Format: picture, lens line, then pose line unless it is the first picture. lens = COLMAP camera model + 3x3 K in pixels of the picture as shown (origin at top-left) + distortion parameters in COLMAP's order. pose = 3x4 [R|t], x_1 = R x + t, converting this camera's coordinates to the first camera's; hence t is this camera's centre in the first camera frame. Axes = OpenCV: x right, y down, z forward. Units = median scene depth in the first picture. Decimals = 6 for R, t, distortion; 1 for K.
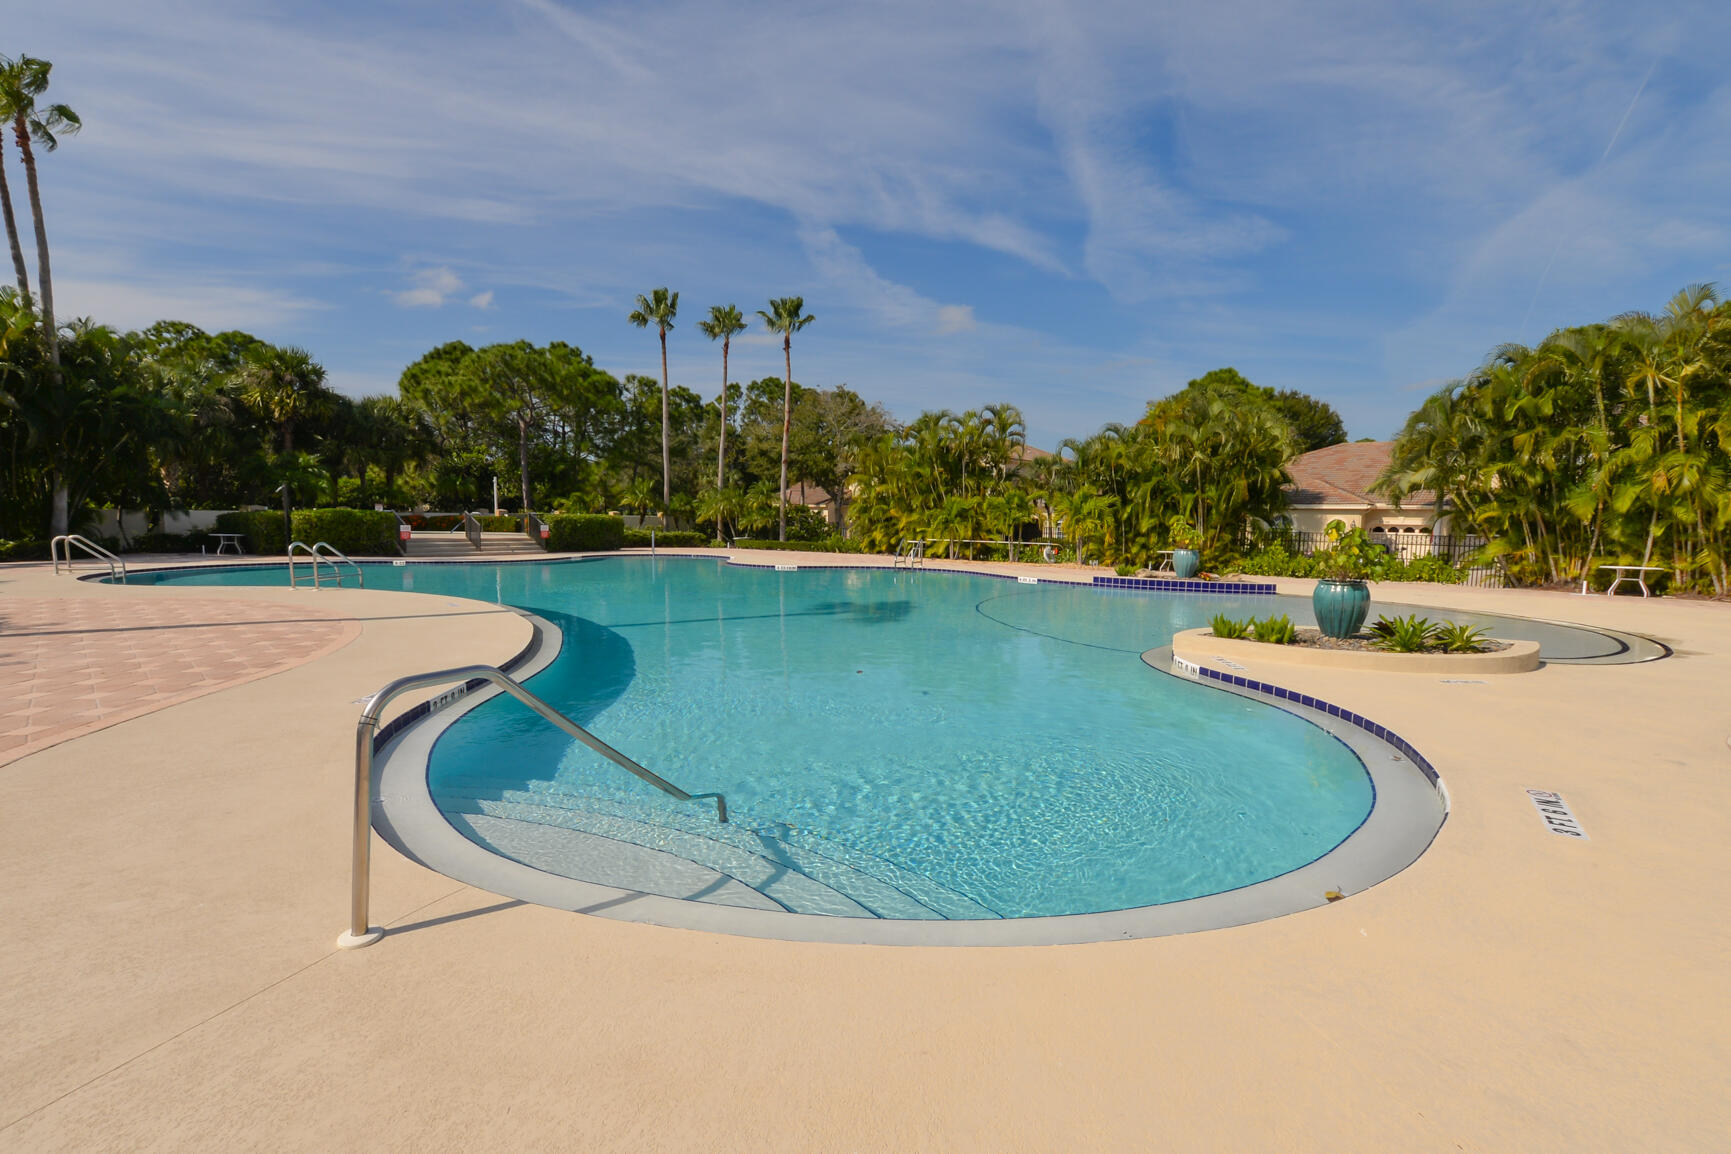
lens RADIAL K [[778.2, 0, 839.2], [0, 778.2, 618.2], [0, 0, 1]] dist [-0.016016, 0.005160]
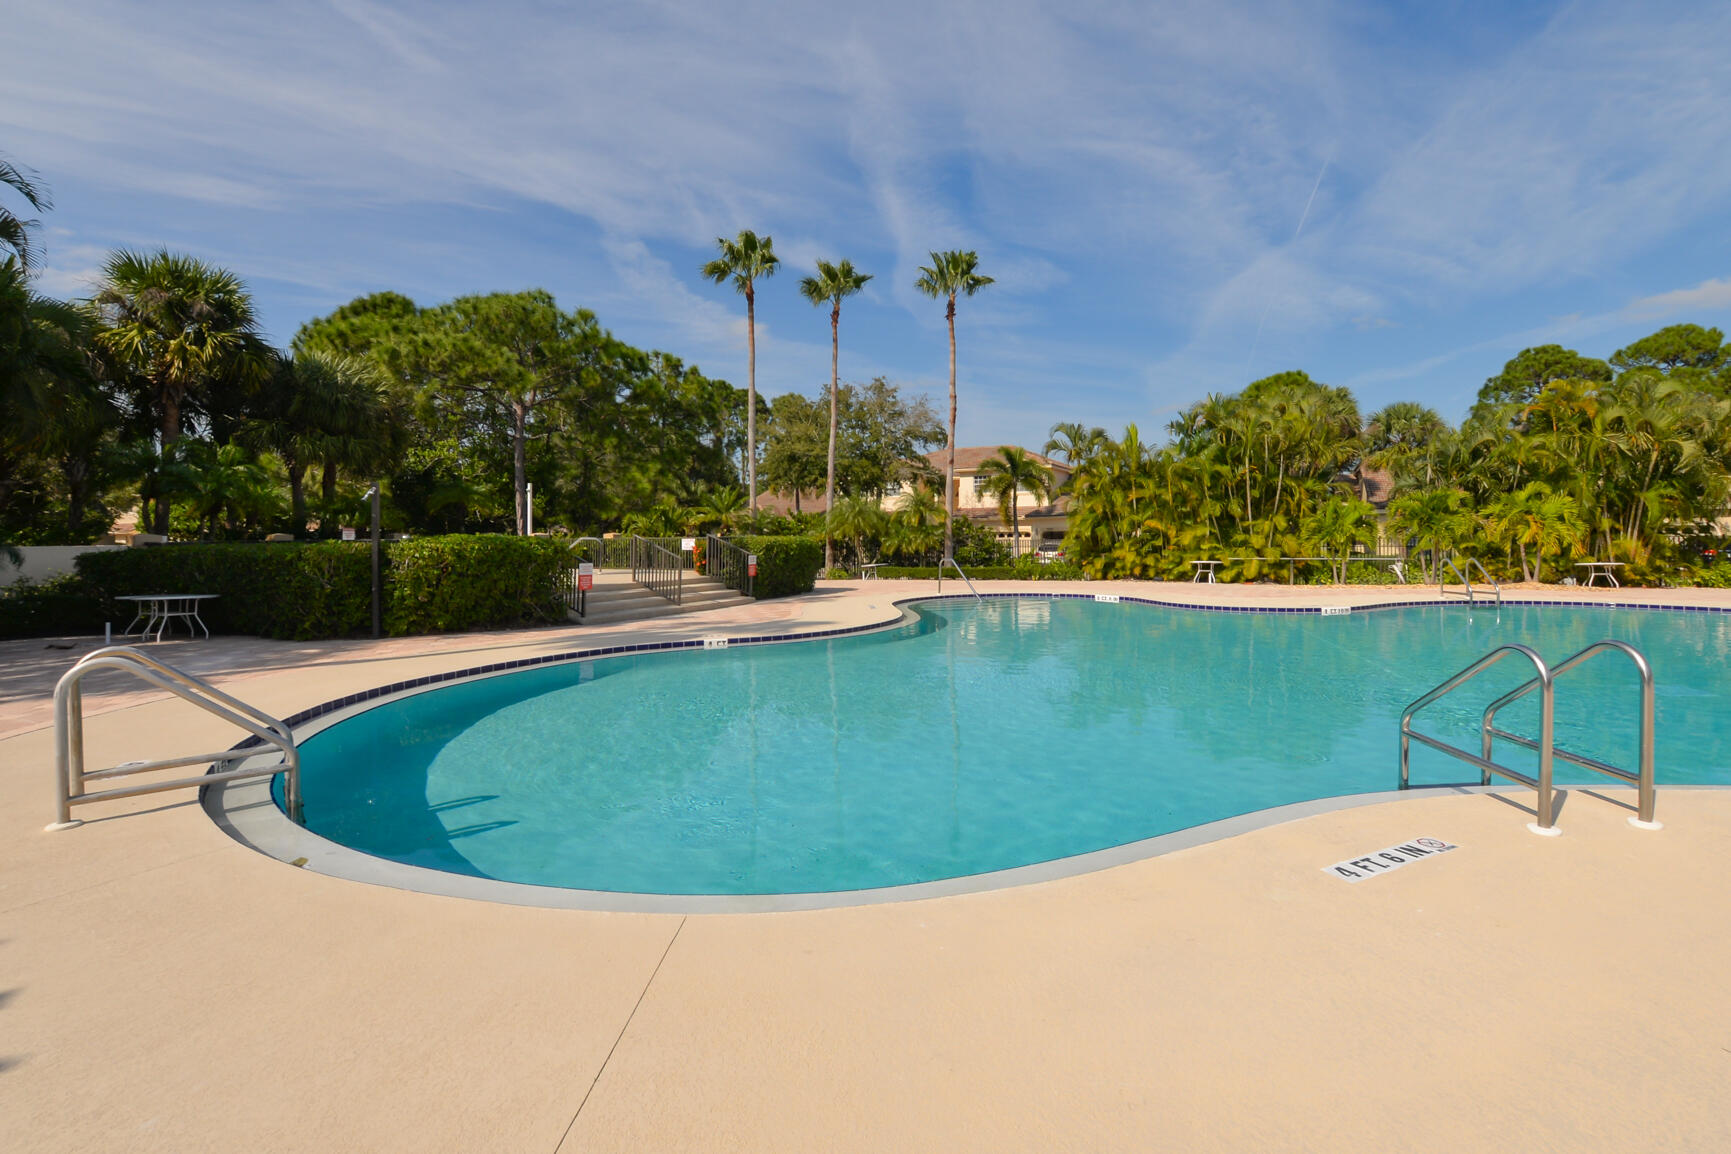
lens RADIAL K [[778.2, 0, 833.2], [0, 778.2, 537.5], [0, 0, 1]] dist [-0.016016, 0.005160]
pose [[0.956435, -0.024960, 0.290878, -0.351185], [0.060877, 0.991488, -0.115093, -0.042205], [-0.285529, 0.127787, 0.949812, 0.286211]]
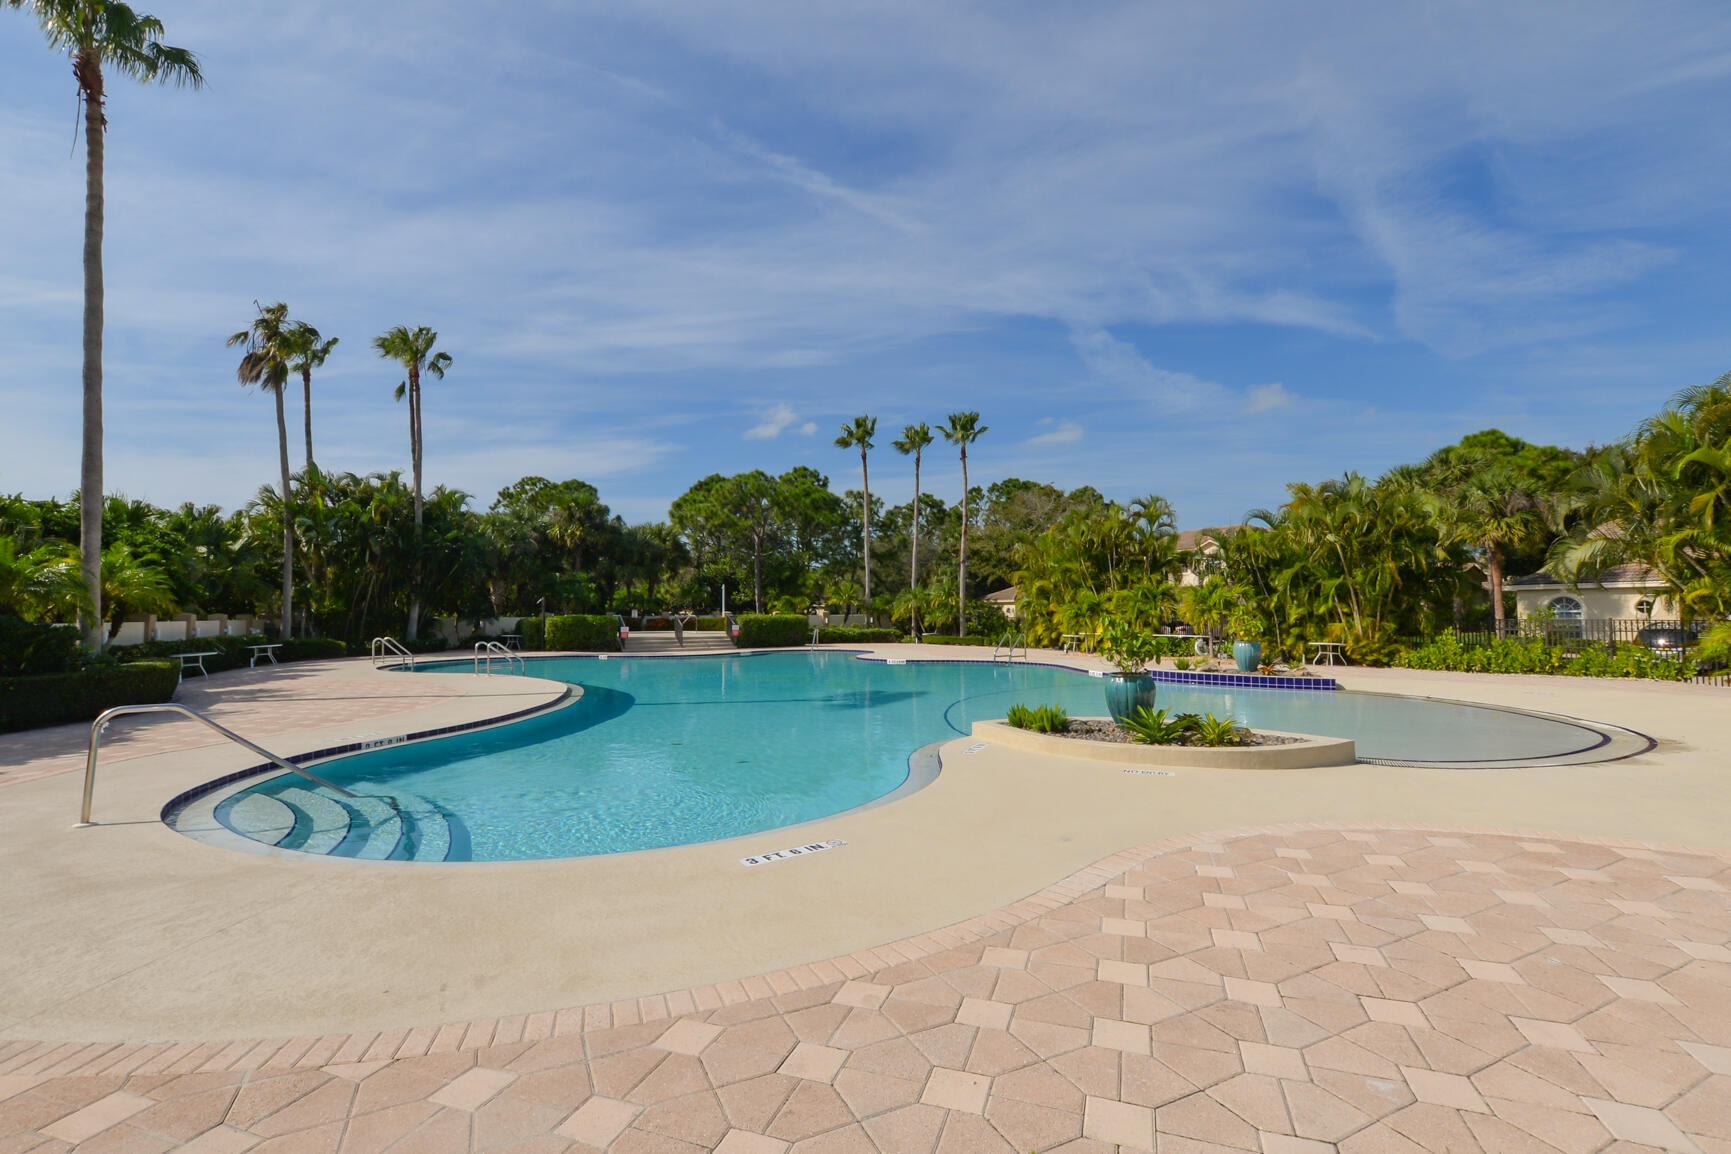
lens RADIAL K [[778.2, 0, 852.5], [0, 778.2, 572.5], [0, 0, 1]] dist [-0.016016, 0.005160]
pose [[0.934958, -0.040080, -0.352488, 0.141869], [-0.023772, 0.984286, -0.174972, 0.001985], [0.353962, 0.171971, 0.919313, -0.019553]]
